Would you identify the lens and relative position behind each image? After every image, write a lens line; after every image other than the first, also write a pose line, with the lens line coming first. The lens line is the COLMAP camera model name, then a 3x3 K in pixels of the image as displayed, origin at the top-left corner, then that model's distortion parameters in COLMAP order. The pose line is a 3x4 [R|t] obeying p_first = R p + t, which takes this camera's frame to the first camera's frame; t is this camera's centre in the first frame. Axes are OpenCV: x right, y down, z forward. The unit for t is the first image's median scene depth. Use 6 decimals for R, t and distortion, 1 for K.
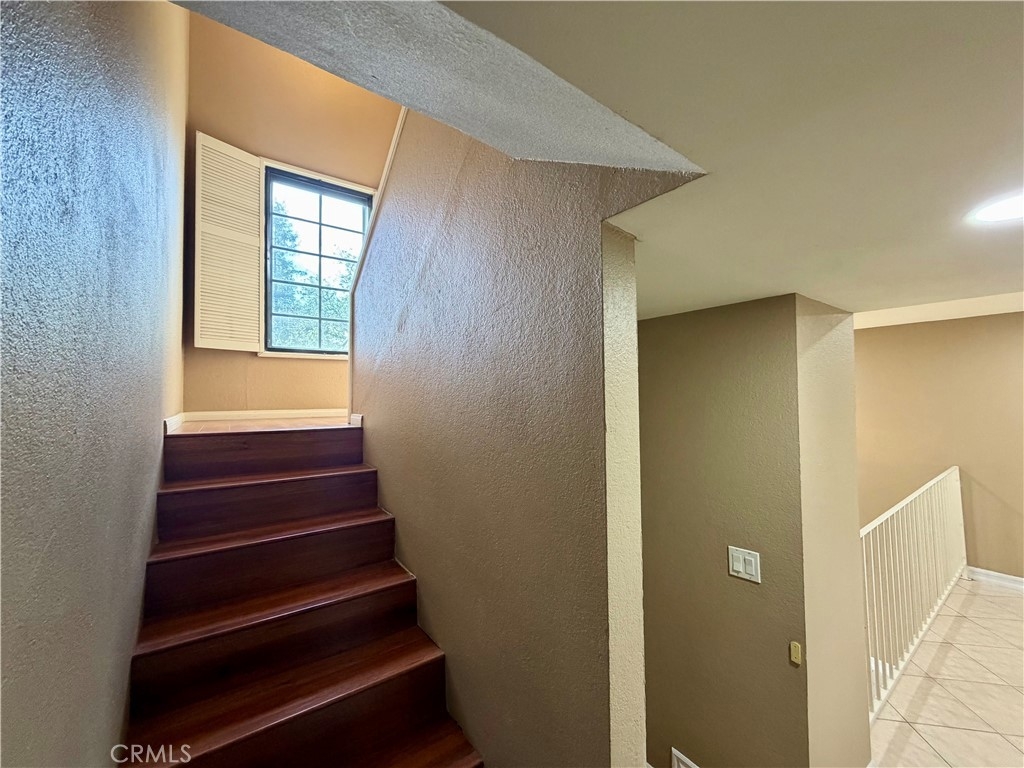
lens RADIAL K [[408.5, 0, 509.9], [0, 408.5, 379.9], [0, 0, 1]] dist [-0.000242, -0.000554]
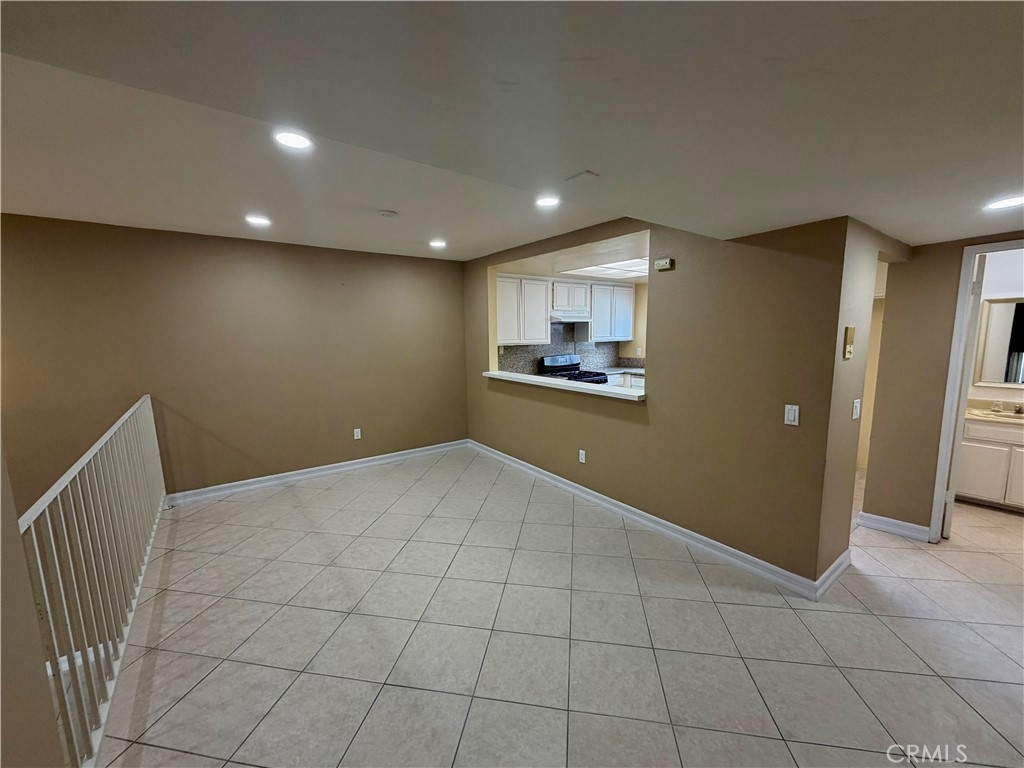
lens RADIAL K [[408.5, 0, 506.0], [0, 408.5, 386.3], [0, 0, 1]] dist [-0.000242, -0.000554]
pose [[-0.002052, -0.116432, 0.993197, 0.263790], [-0.023706, 0.992925, 0.116351, 0.095594], [-0.999717, -0.023306, -0.004797, 0.287629]]
